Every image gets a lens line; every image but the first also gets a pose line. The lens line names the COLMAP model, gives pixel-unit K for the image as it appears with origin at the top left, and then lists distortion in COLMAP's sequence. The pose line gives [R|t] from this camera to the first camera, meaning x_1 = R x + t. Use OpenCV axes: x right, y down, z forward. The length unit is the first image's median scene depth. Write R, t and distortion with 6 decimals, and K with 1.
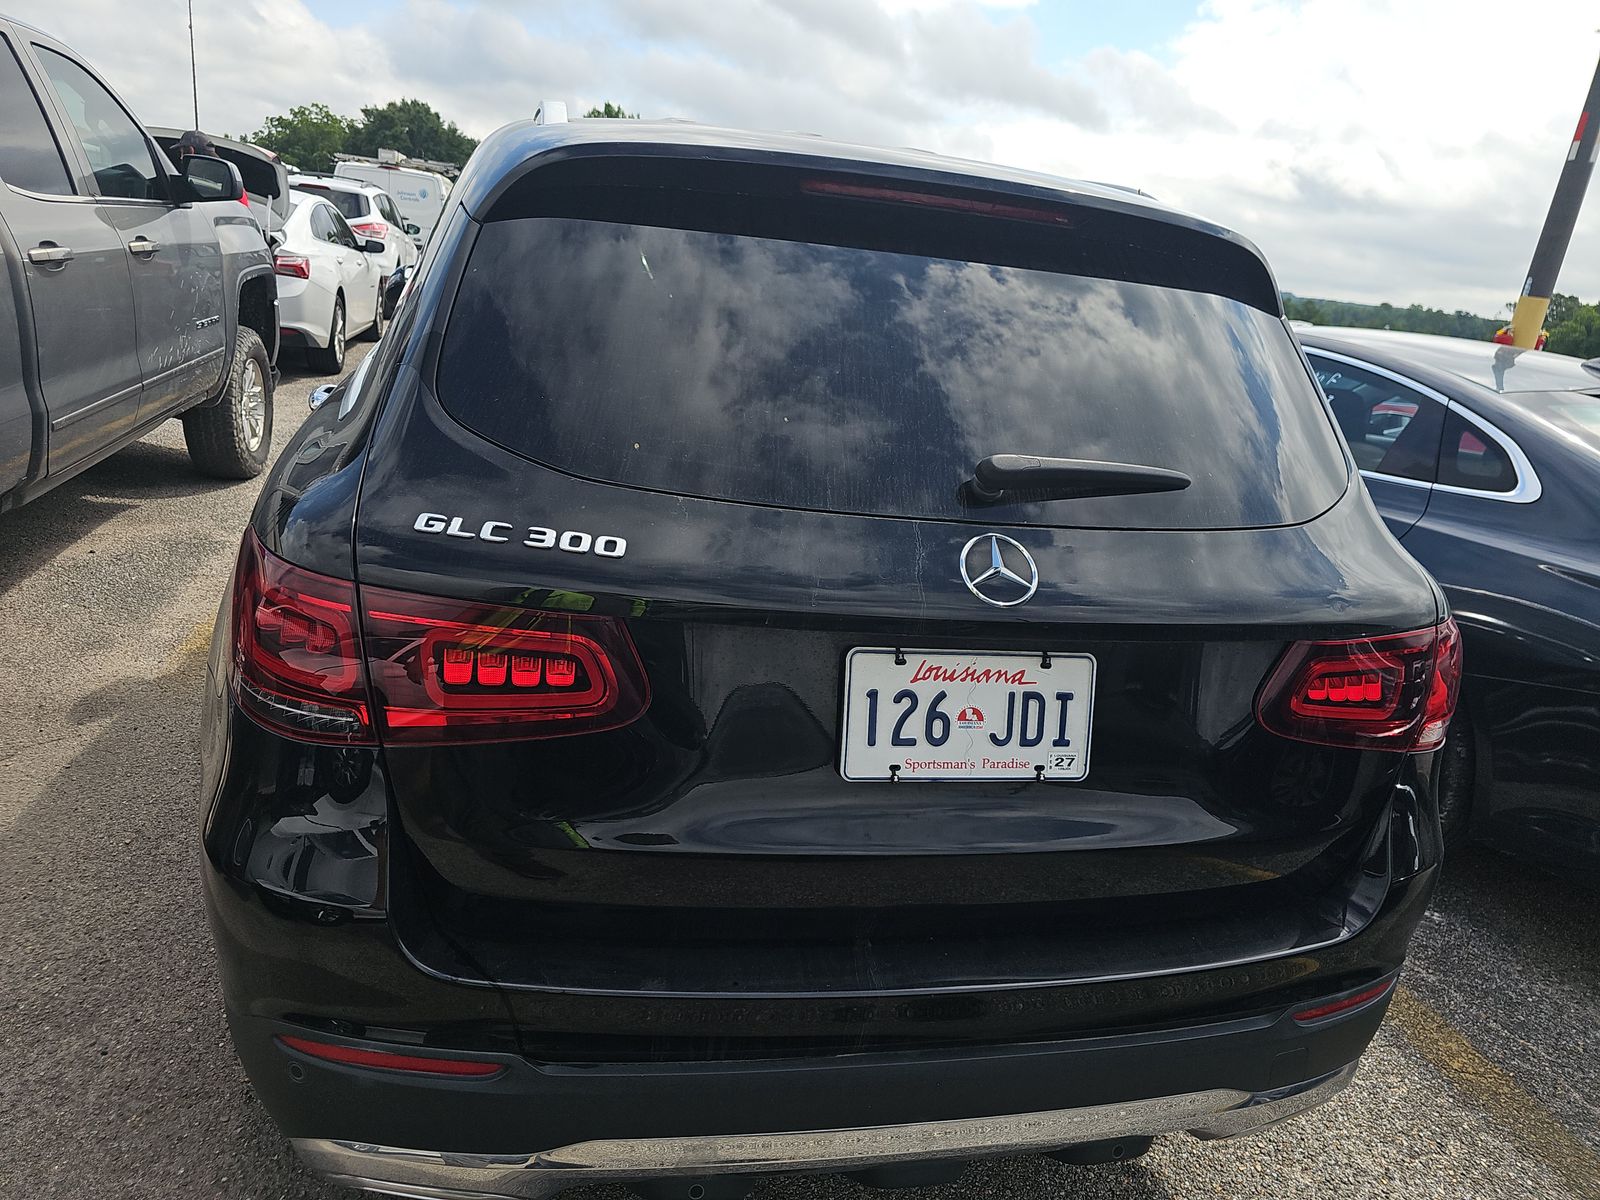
lens RADIAL K [[1207.5, 0, 789.1], [0, 1207.5, 556.1], [0, 0, 1]] dist [0.032499, -0.005239]
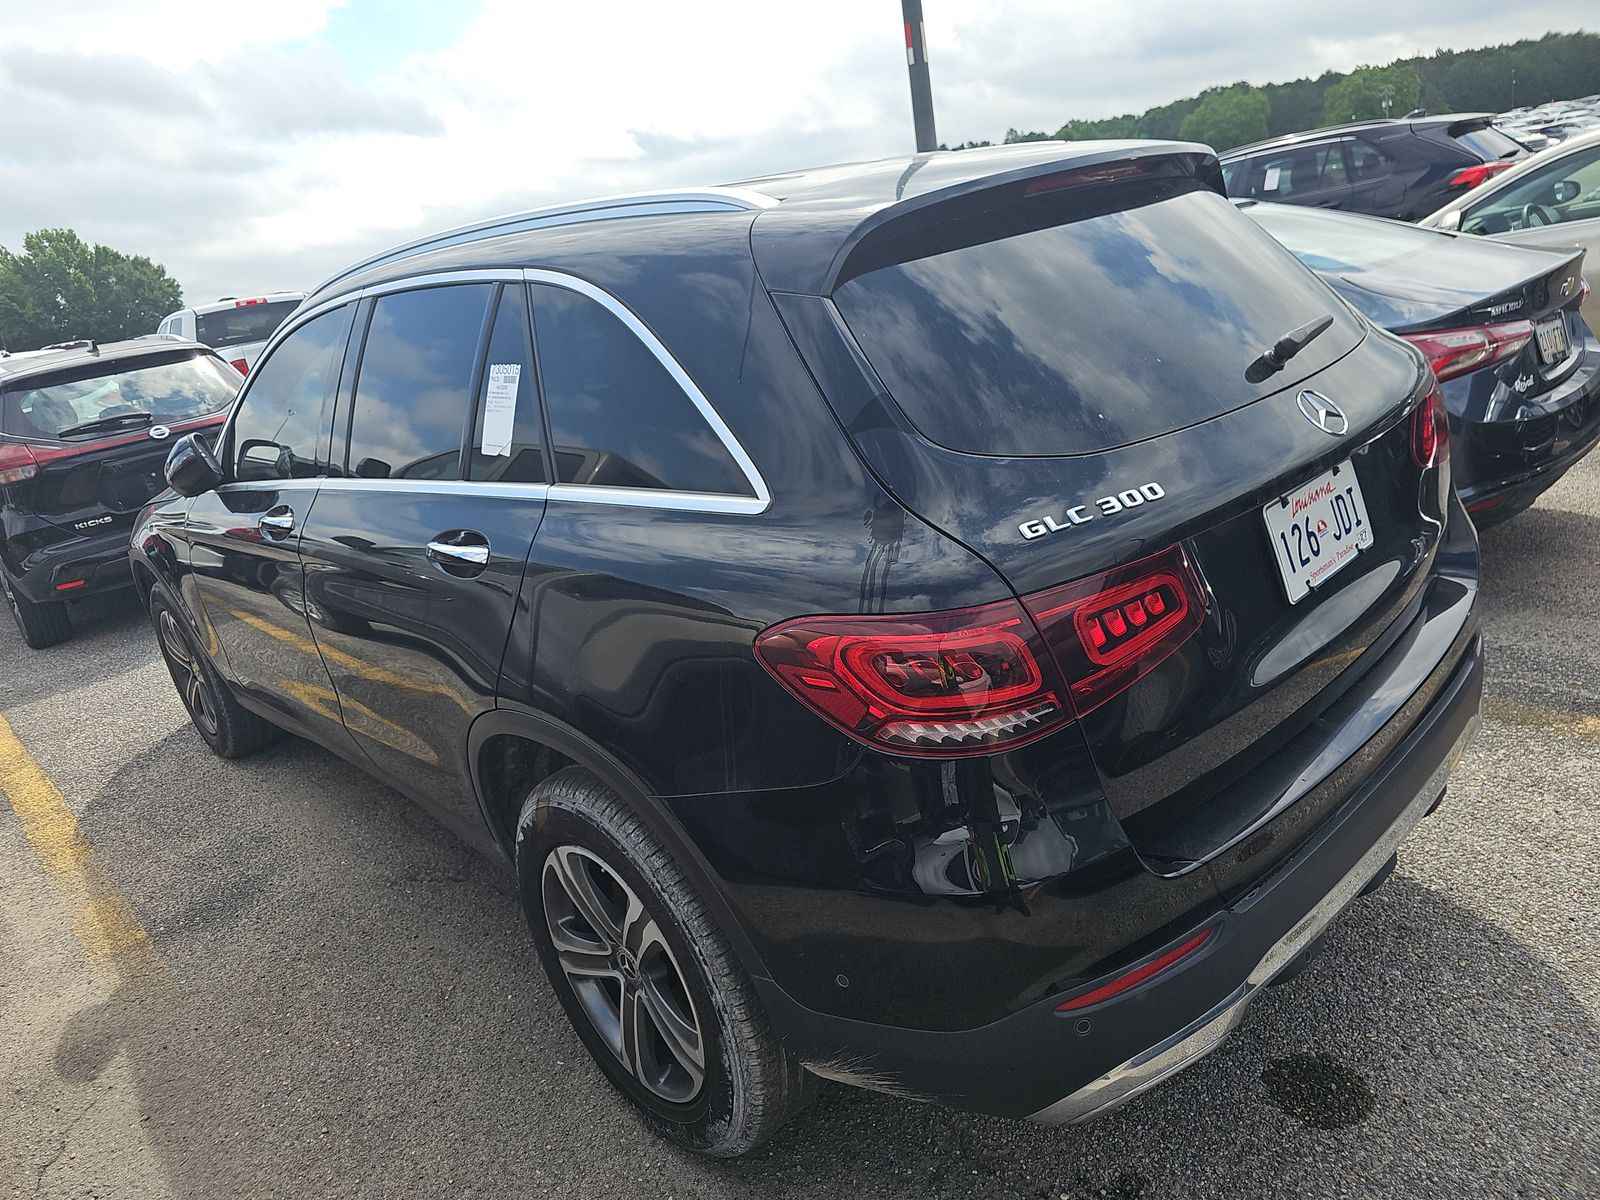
lens RADIAL K [[1207.5, 0, 789.1], [0, 1207.5, 556.1], [0, 0, 1]] dist [0.032499, -0.005239]
pose [[0.823151, -0.383749, 0.418520, -0.132762], [0.382853, 0.919412, 0.090027, -0.026691], [-0.419340, 0.086125, 0.903735, 0.007381]]
